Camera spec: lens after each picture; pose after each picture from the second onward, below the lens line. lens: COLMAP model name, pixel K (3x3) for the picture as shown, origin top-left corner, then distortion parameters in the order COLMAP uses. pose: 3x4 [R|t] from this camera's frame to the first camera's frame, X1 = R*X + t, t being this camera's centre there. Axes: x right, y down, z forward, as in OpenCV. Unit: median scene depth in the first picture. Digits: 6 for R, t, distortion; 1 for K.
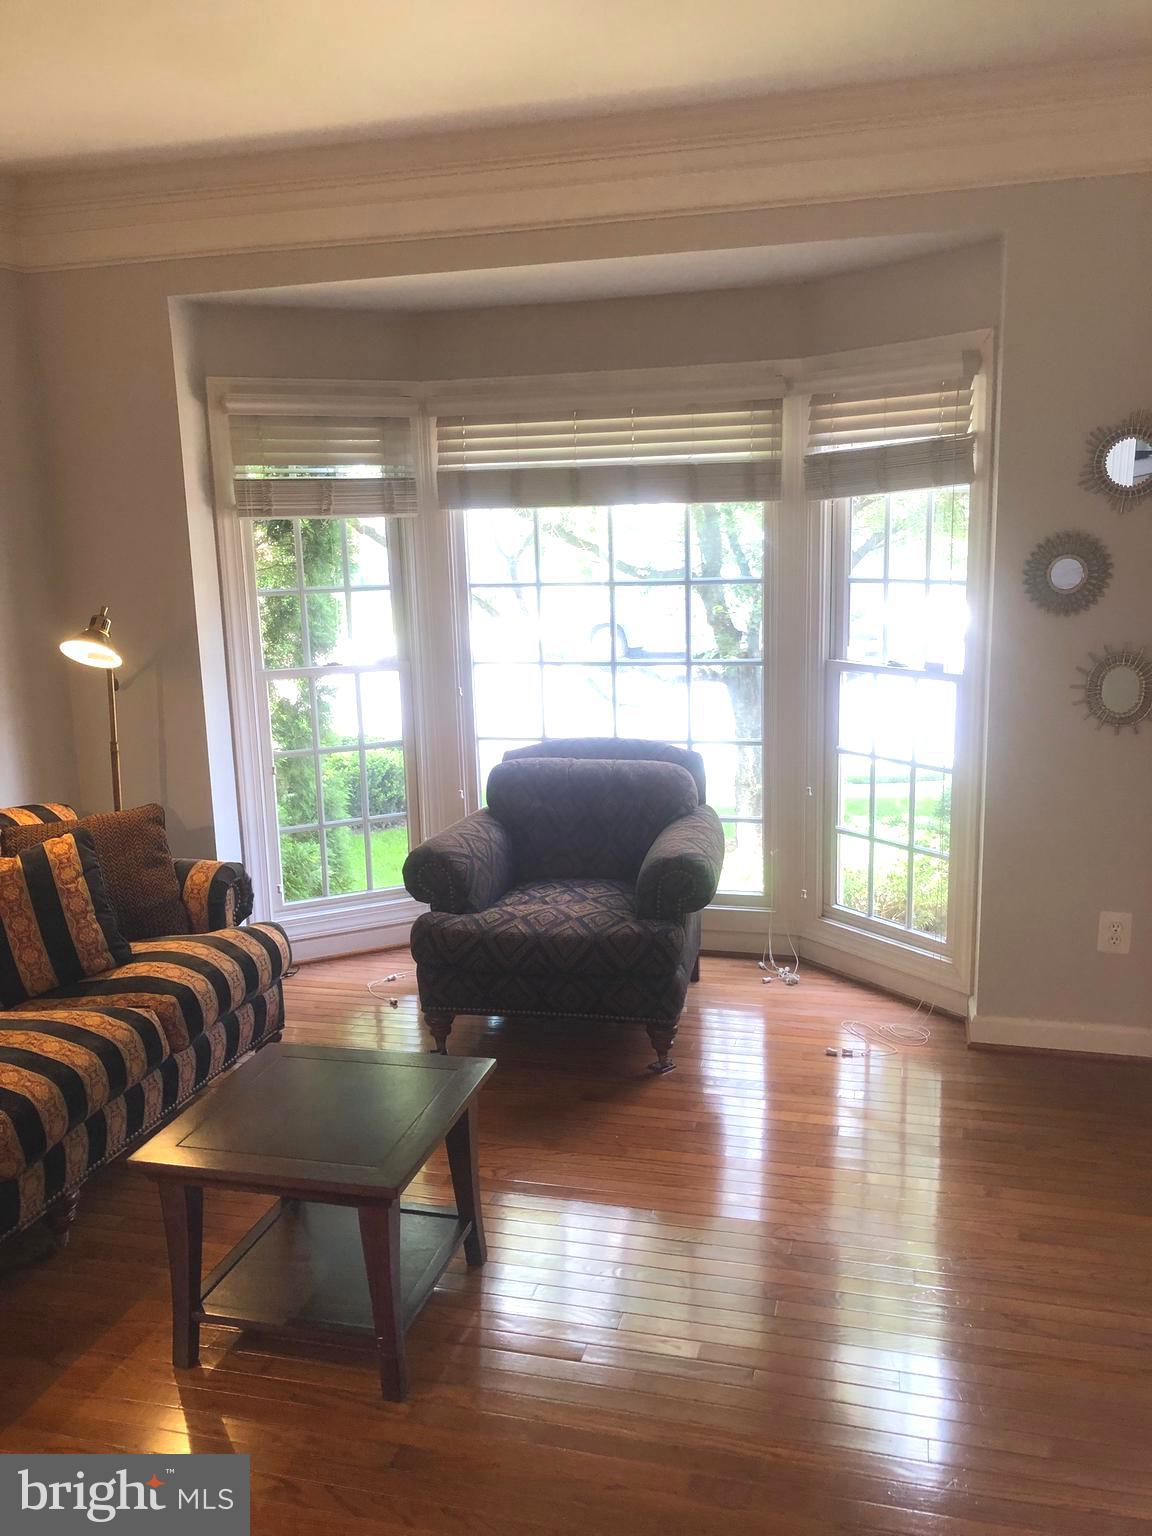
lens RADIAL K [[1273.2, 0, 576.0], [0, 1273.2, 768.0], [0, 0, 1]] dist [0.055833, -0.007043]
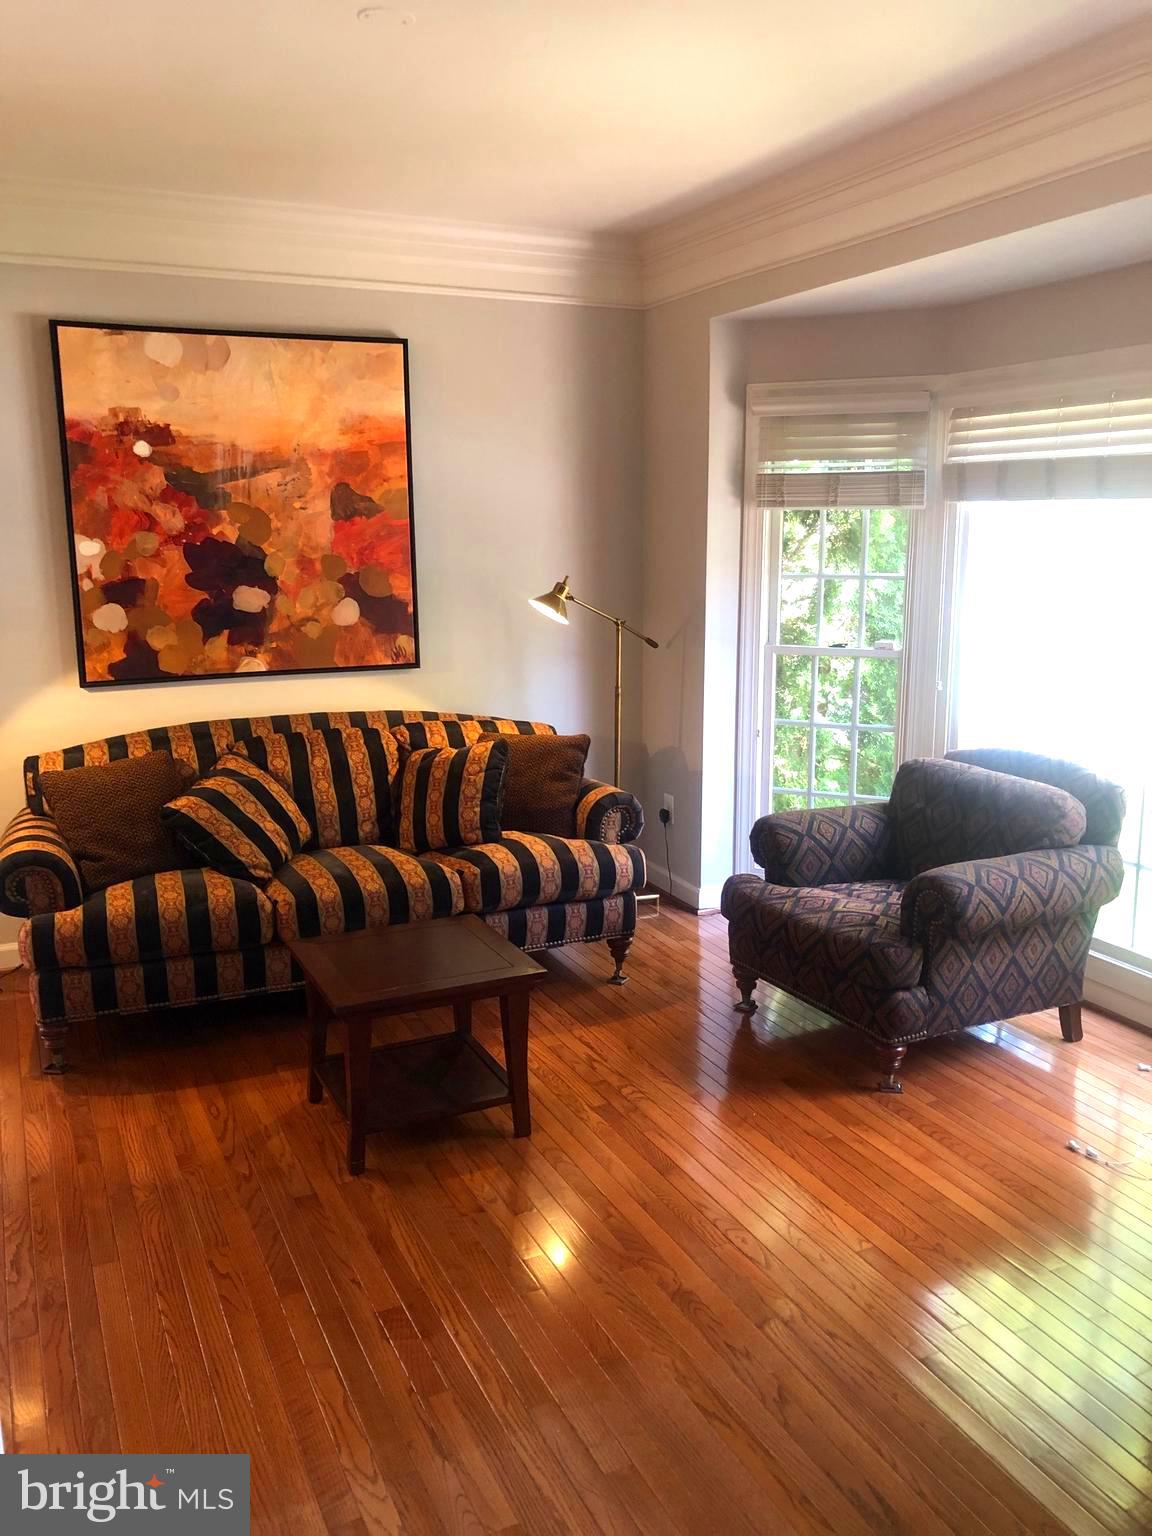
lens RADIAL K [[1236.2, 0, 576.0], [0, 1236.2, 768.0], [0, 0, 1]] dist [0.050502, -0.004275]
pose [[0.650543, 0.179072, -0.738057, 0.500784], [-0.166425, 0.981798, 0.091518, -0.043344], [0.741011, 0.063295, 0.668503, 0.162207]]
